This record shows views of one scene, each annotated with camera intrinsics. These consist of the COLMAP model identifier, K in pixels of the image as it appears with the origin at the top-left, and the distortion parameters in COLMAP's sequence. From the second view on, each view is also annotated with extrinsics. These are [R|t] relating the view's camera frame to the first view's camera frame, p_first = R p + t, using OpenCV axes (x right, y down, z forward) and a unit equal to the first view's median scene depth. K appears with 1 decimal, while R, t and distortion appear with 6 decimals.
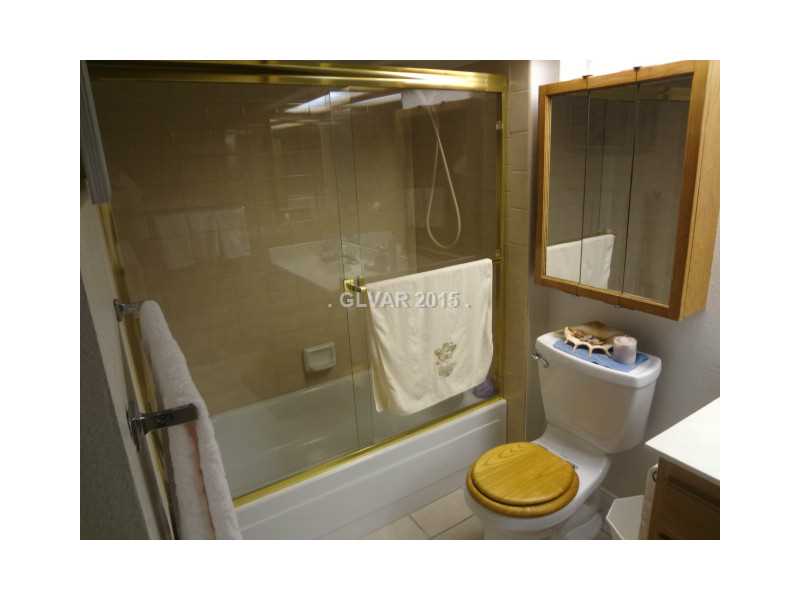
lens RADIAL K [[474.6, 0, 399.8], [0, 474.6, 299.5], [0, 0, 1]] dist [-0.042605, 0.001901]
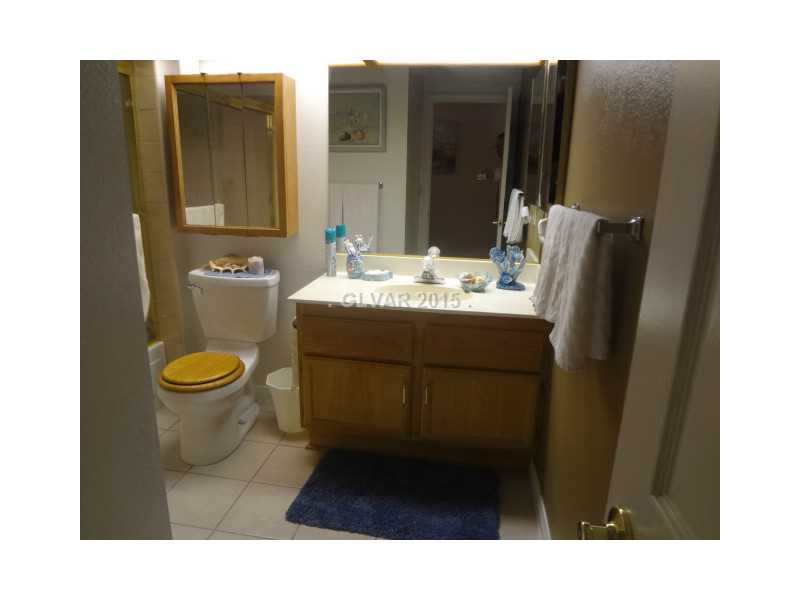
lens RADIAL K [[474.6, 0, 400.3], [0, 474.6, 298.9], [0, 0, 1]] dist [-0.042605, 0.001901]
pose [[0.656534, -0.131222, 0.742795, -0.315317], [0.163730, 0.986065, 0.029482, 0.227518], [-0.736312, 0.102262, 0.668870, -0.285484]]
